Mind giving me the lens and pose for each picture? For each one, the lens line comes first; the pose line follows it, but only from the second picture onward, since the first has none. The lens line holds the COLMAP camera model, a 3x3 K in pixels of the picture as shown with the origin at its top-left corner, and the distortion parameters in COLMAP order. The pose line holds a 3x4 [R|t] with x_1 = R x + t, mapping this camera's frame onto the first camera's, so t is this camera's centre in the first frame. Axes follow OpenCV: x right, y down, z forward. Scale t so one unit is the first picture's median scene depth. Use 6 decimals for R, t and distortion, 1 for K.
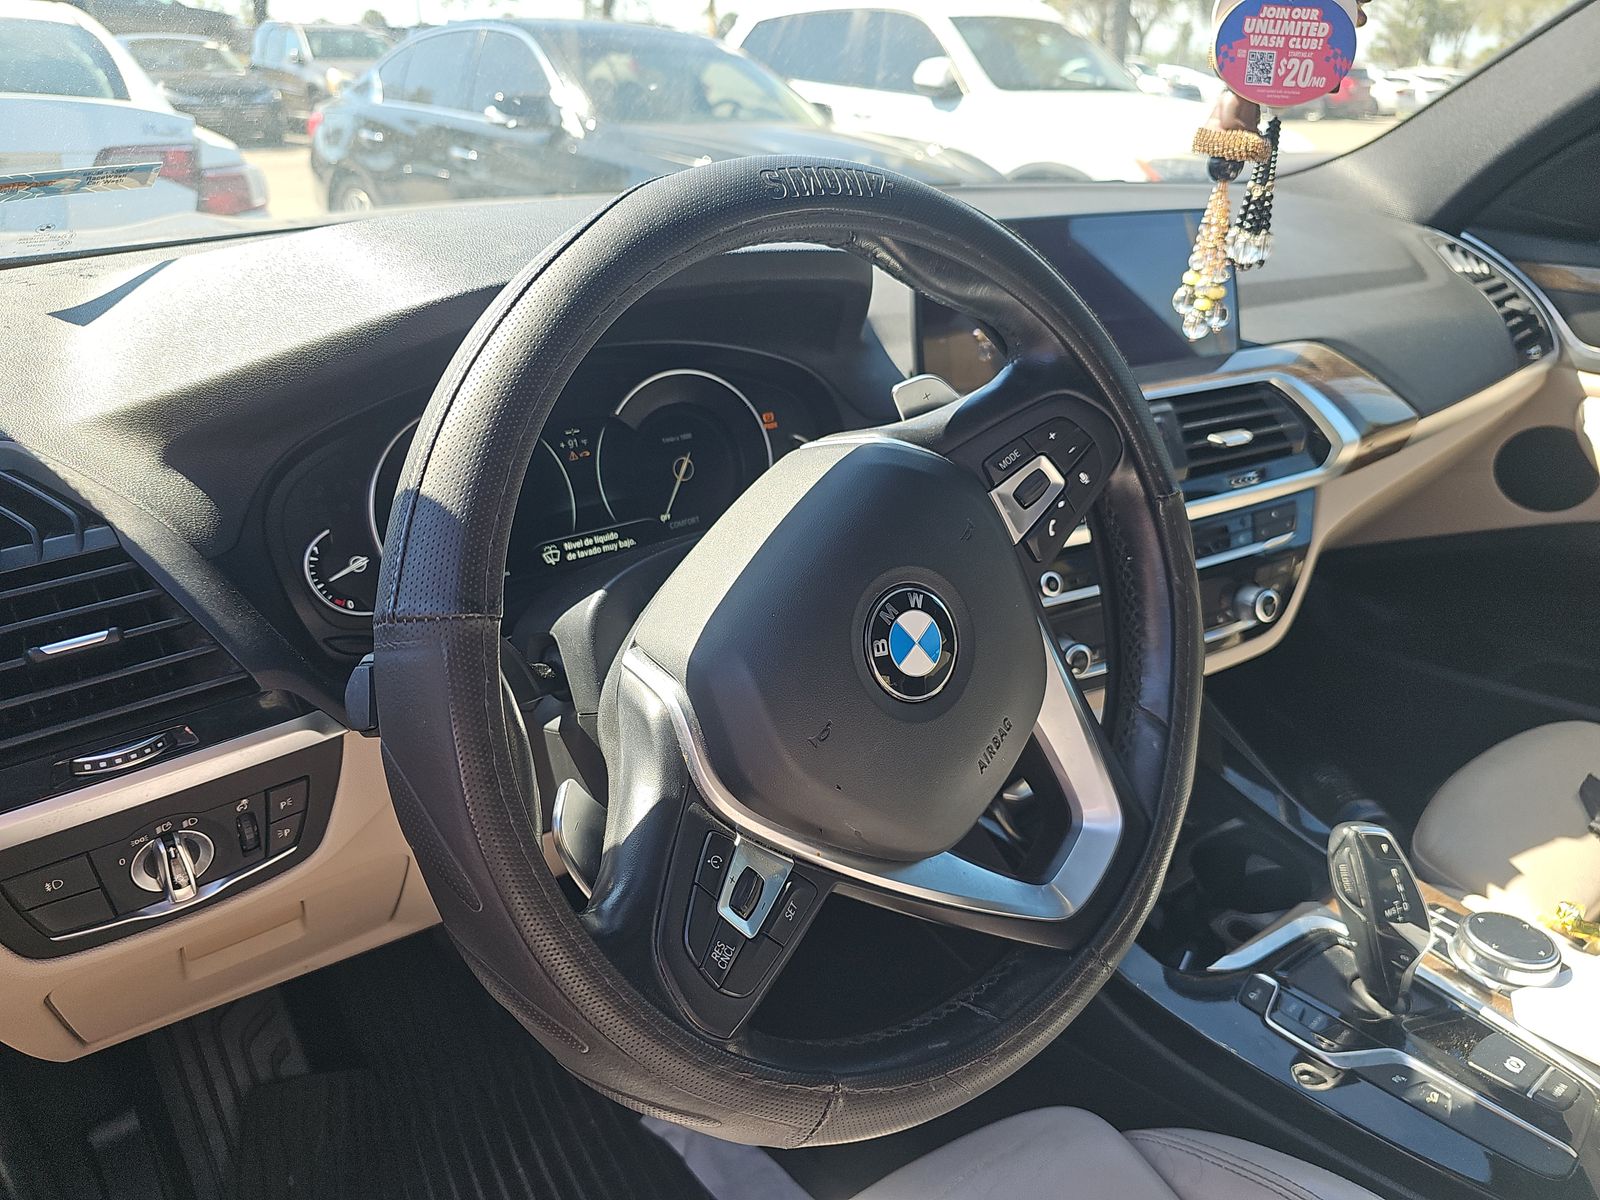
lens RADIAL K [[1082.4, 0, 798.5], [0, 1082.4, 662.1], [0, 0, 1]] dist [0.044026, -0.070562]
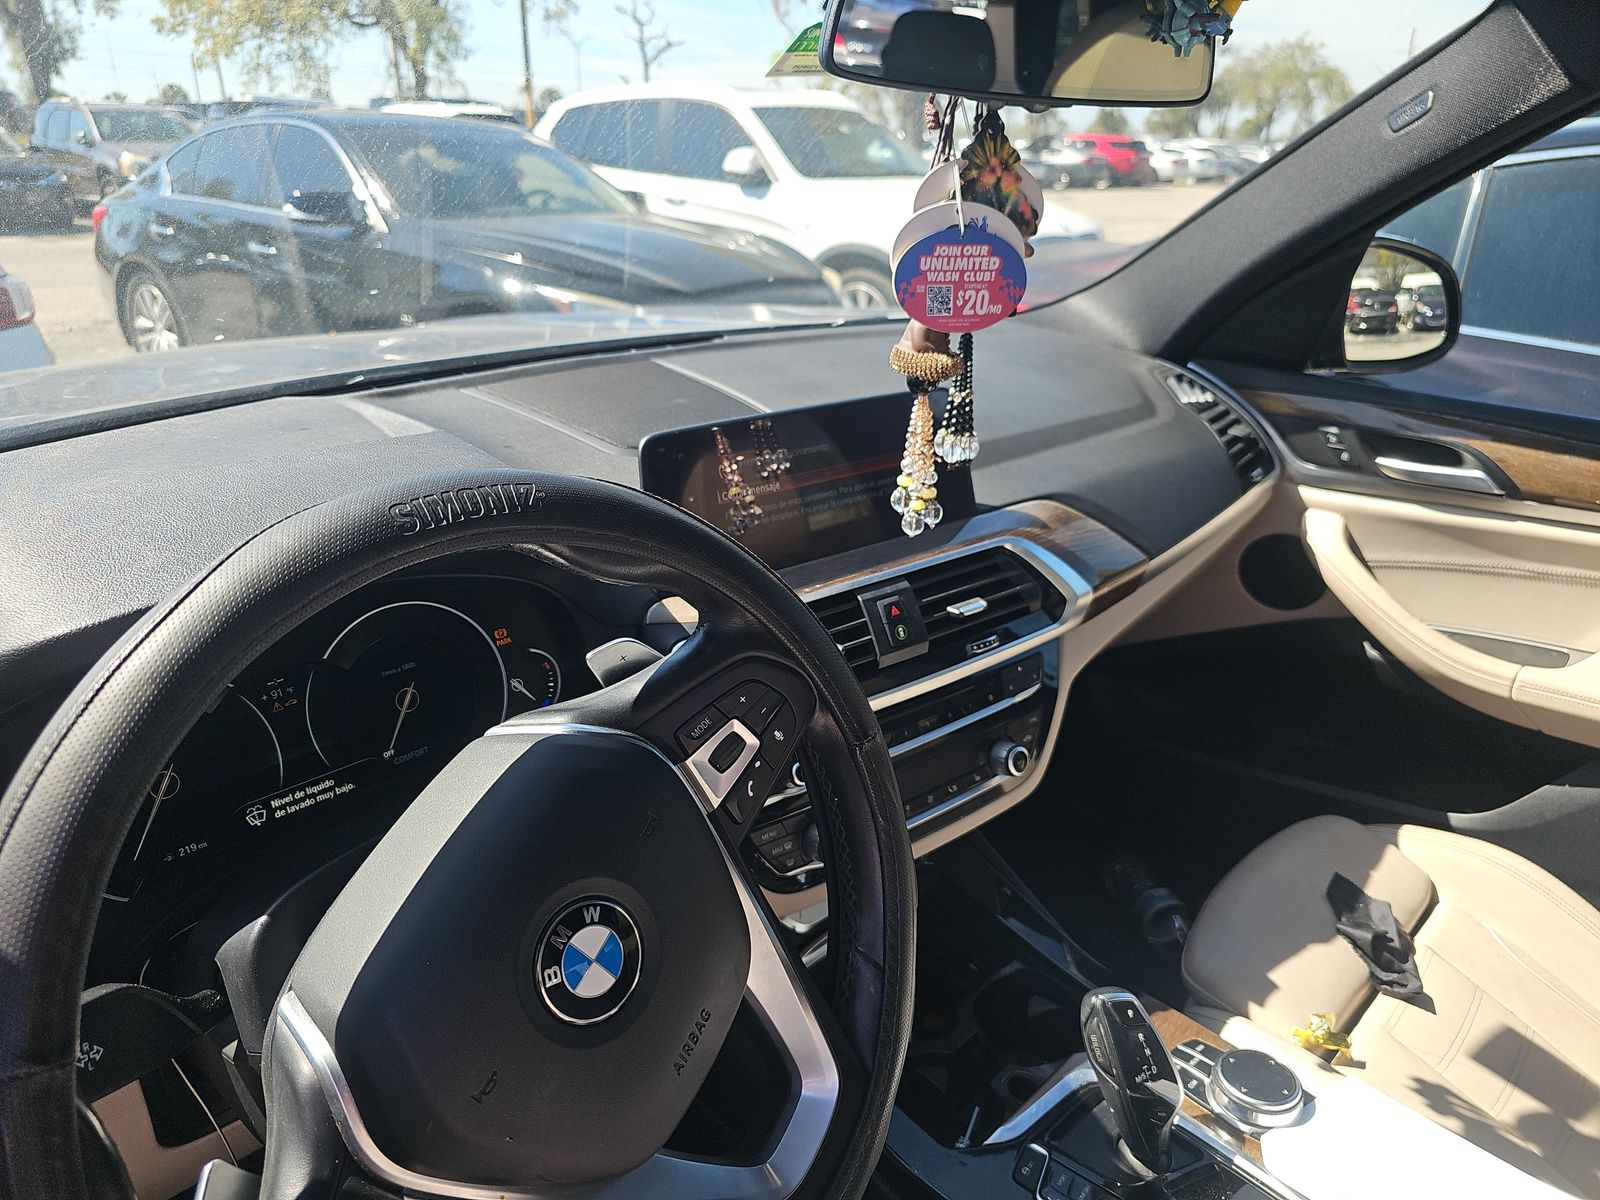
lens RADIAL K [[1074.5, 0, 836.3], [0, 1074.5, 604.8], [0, 0, 1]] dist [0.021920, -0.025904]
pose [[0.987565, -0.067427, 0.142020, 0.136496], [0.076691, 0.995200, -0.060794, -0.170375], [-0.137239, 0.070930, 0.987995, -0.005419]]
